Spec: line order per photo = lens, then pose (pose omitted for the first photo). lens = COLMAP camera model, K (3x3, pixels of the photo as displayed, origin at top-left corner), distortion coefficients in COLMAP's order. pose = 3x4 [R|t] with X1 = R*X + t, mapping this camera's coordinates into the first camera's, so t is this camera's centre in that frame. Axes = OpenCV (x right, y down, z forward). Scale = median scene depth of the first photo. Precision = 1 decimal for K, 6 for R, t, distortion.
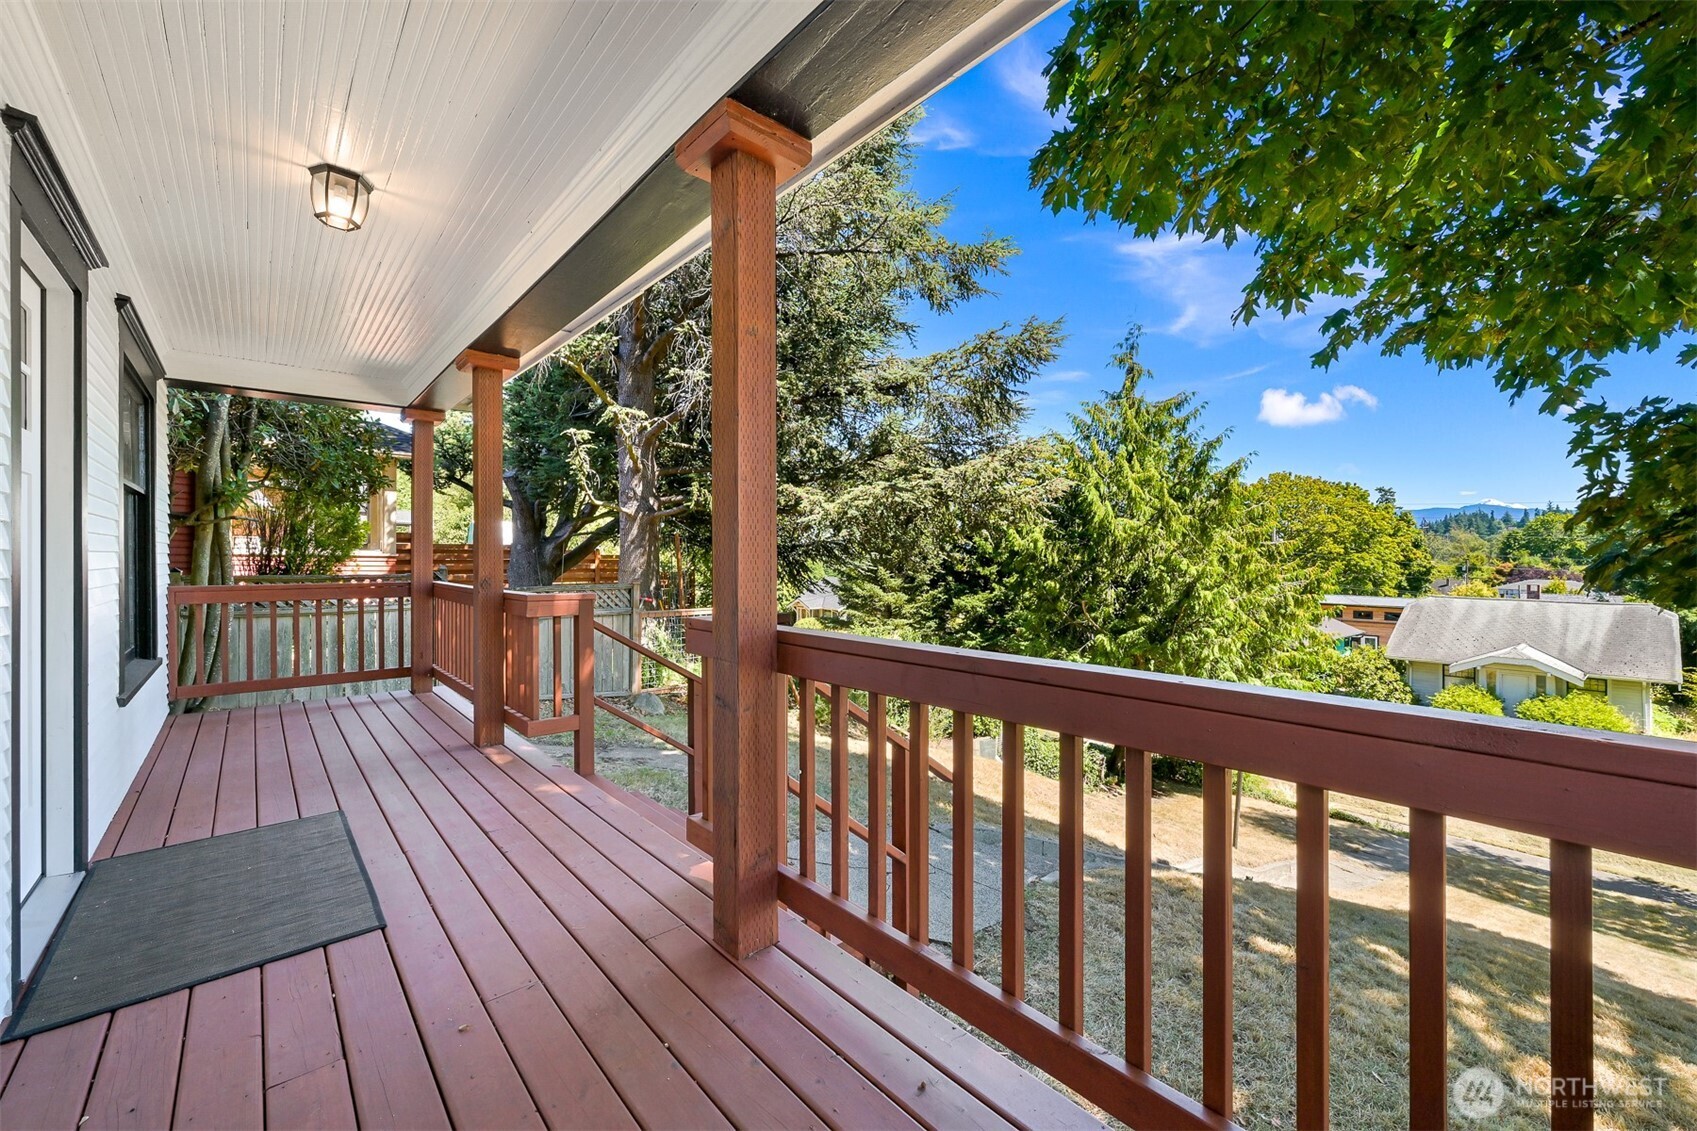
lens RADIAL K [[667.3, 0, 848.5], [0, 667.3, 565.5], [0, 0, 1]] dist [-0.001047, 0.000087]
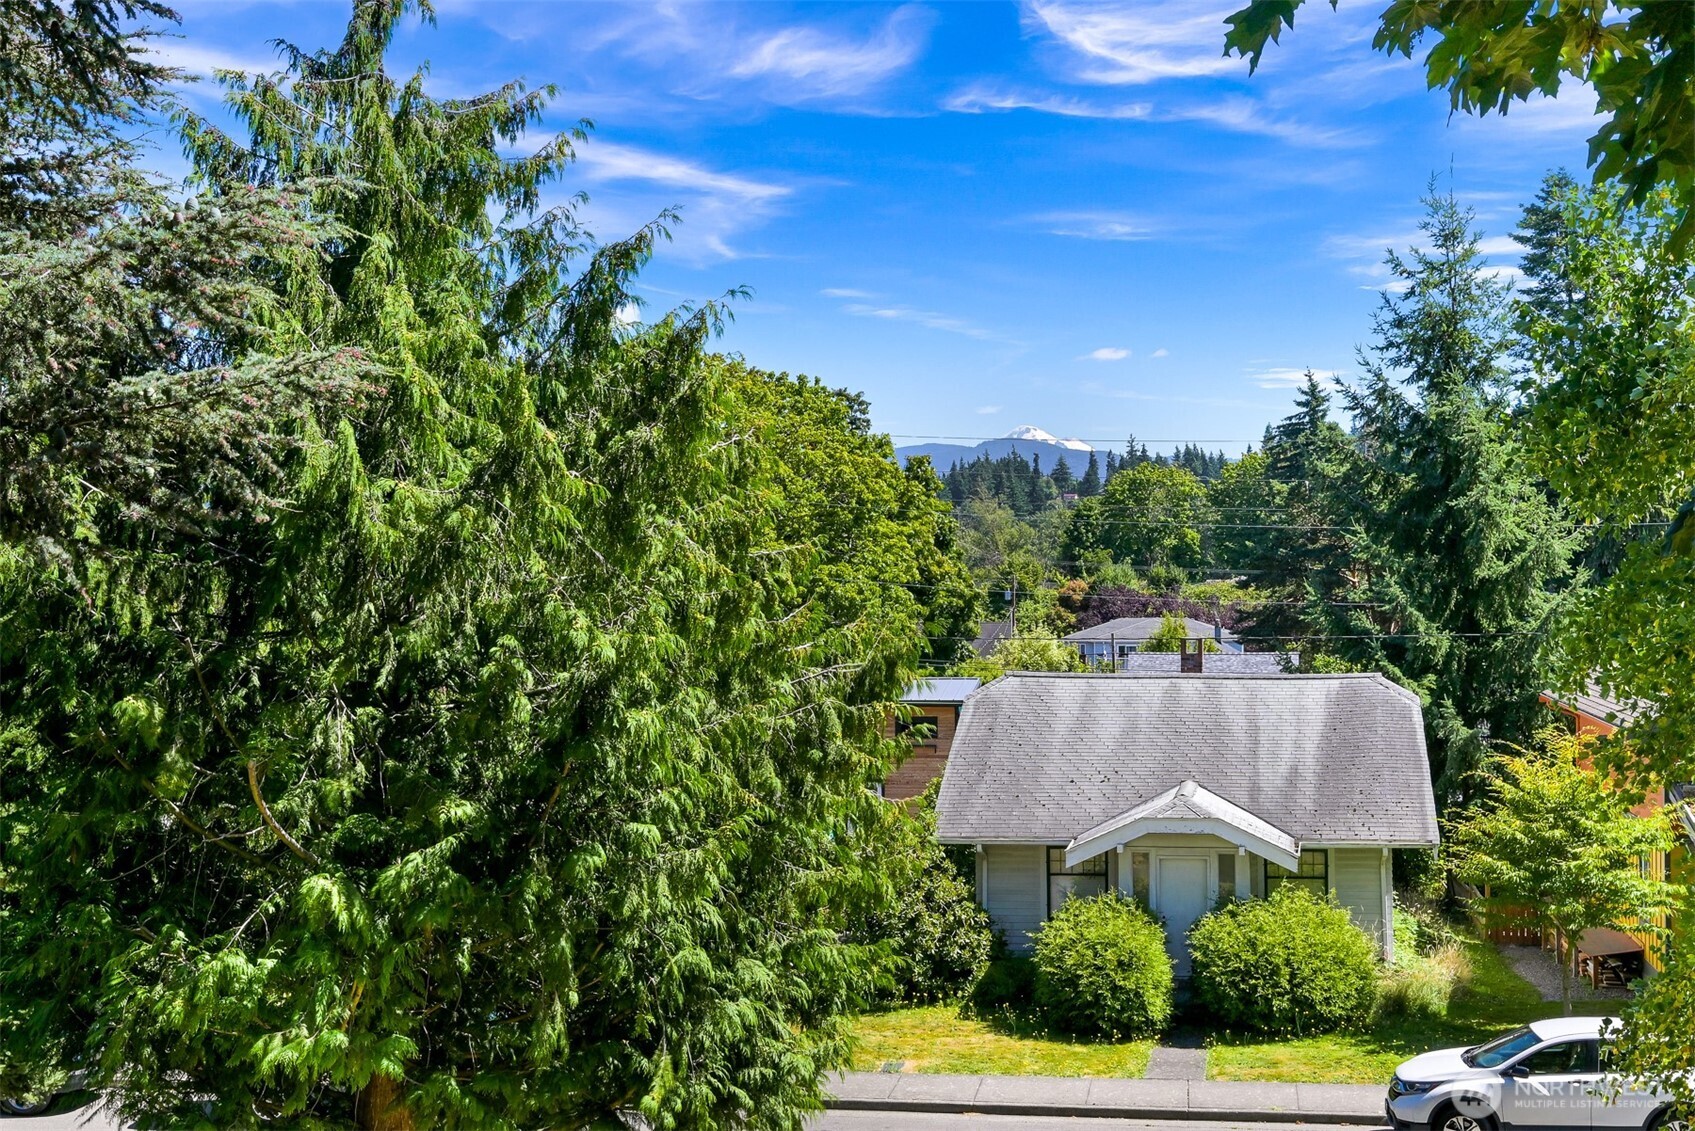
lens RADIAL K [[2180.8, 0, 847.5], [0, 2180.8, 565.5], [0, 0, 1]] dist [0.017650, -0.025605]
pose [[0.770573, -0.011051, 0.637256, -0.045774], [0.021734, 0.999724, -0.008945, -0.015932], [-0.636982, 0.020743, 0.770600, 0.100711]]
